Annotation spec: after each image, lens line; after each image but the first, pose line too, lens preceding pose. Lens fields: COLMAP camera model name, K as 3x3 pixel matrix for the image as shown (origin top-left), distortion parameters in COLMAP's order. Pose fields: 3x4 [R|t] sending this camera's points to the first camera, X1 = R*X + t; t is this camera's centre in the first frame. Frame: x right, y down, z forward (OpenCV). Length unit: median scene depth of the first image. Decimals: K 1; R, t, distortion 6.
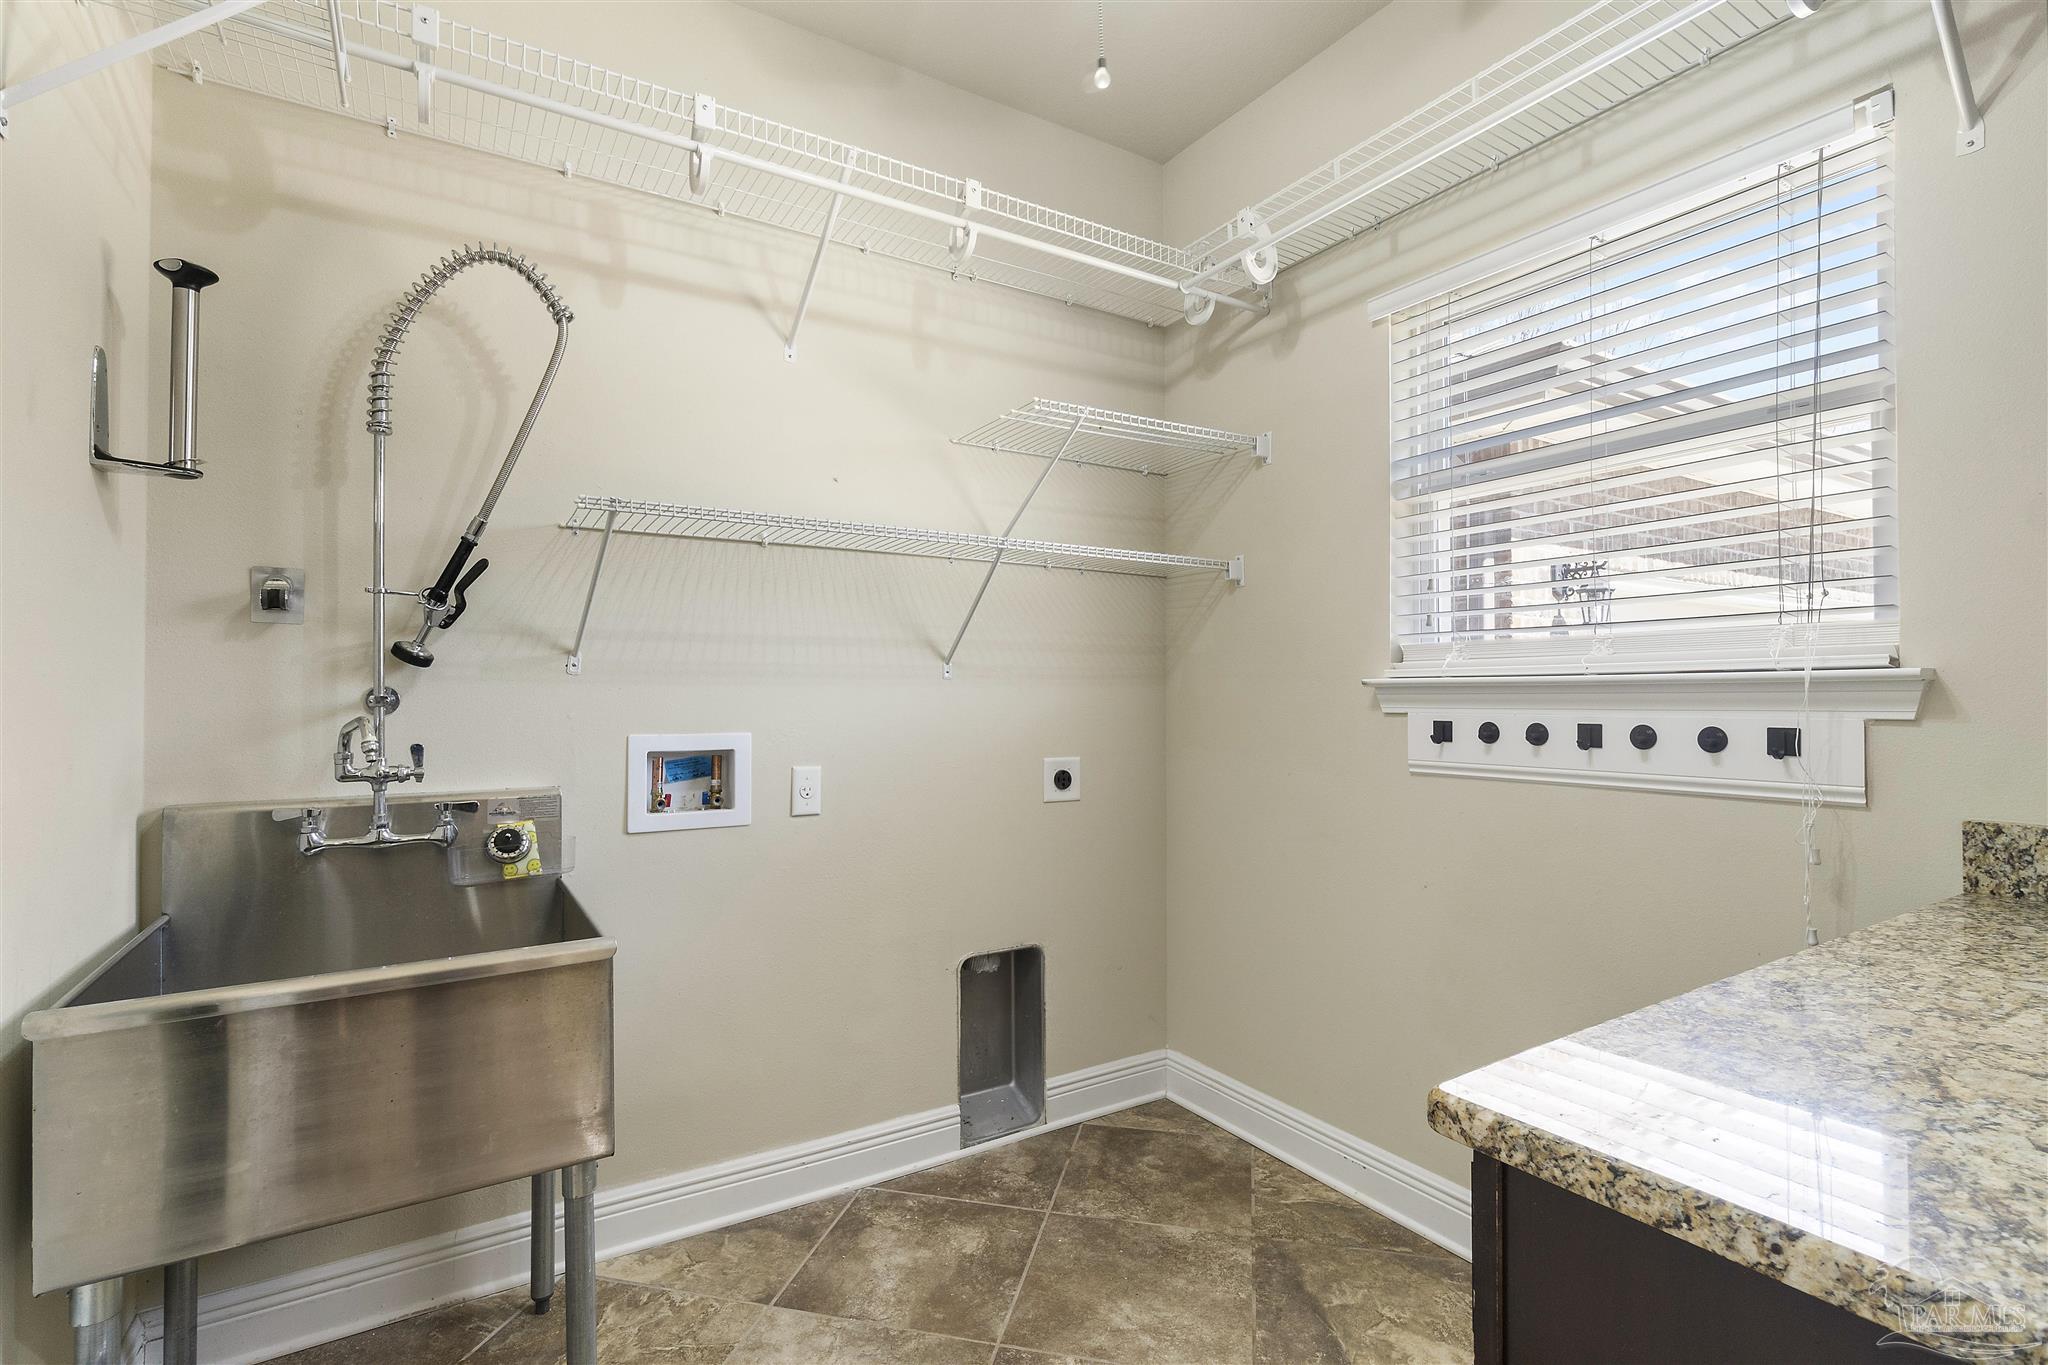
lens RADIAL K [[964.9, 0, 1031.9], [0, 964.9, 694.6], [0, 0, 1]] dist [-0.002631, 0.000111]
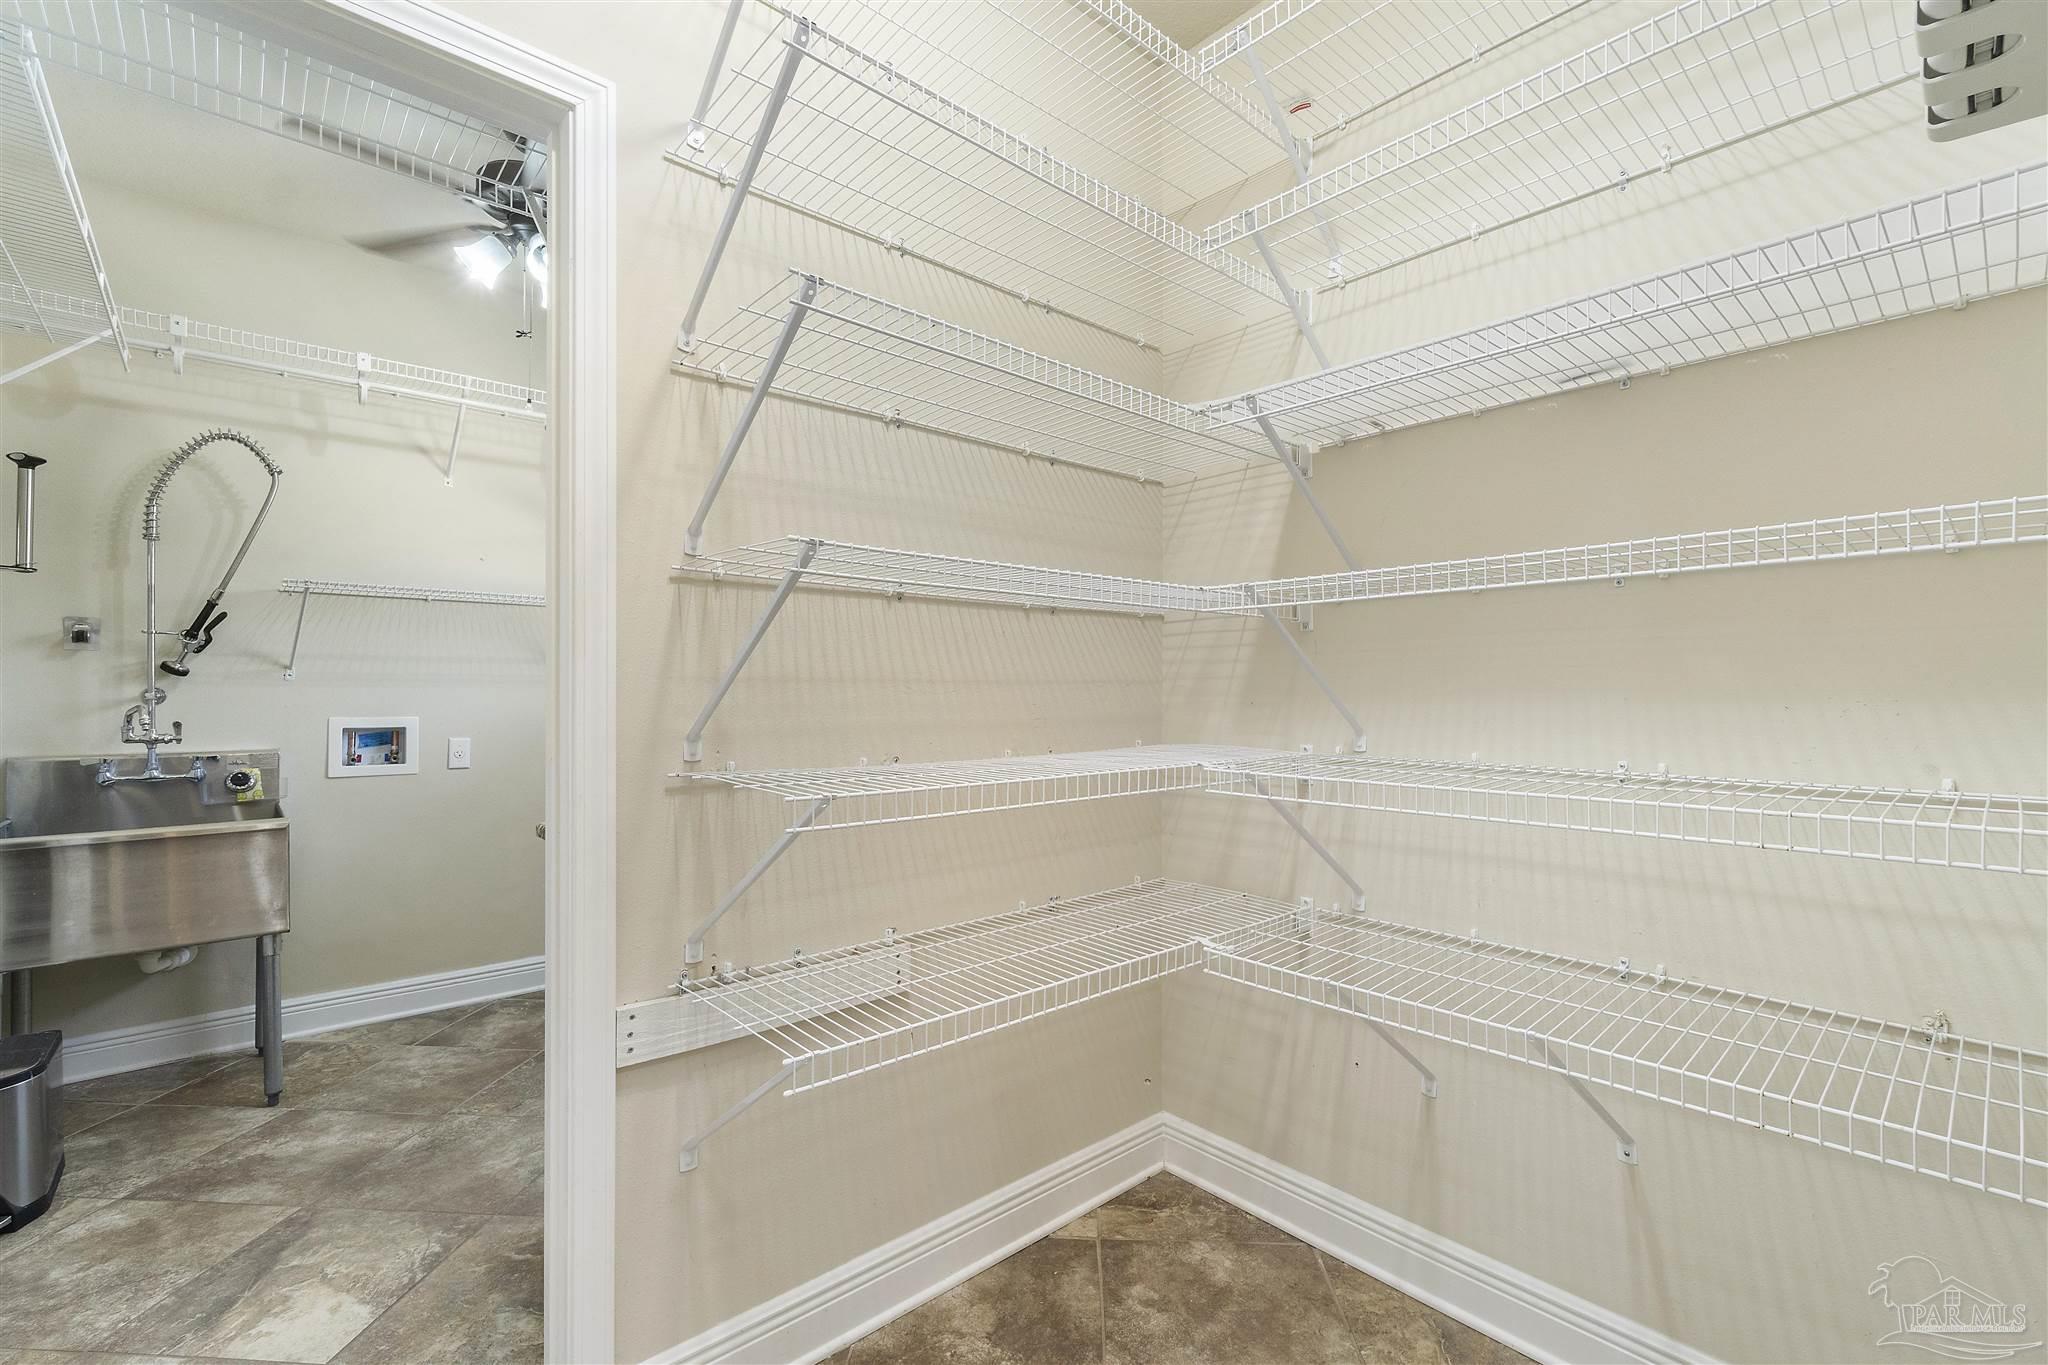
lens RADIAL K [[908.2, 0, 1041.6], [0, 908.2, 699.5], [0, 0, 1]] dist [0.001805, -0.000792]
pose [[0.985970, 0.002204, 0.166906, 0.587400], [-0.003135, 0.999981, 0.005315, -0.001150], [-0.166891, -0.005764, 0.985958, -0.821474]]
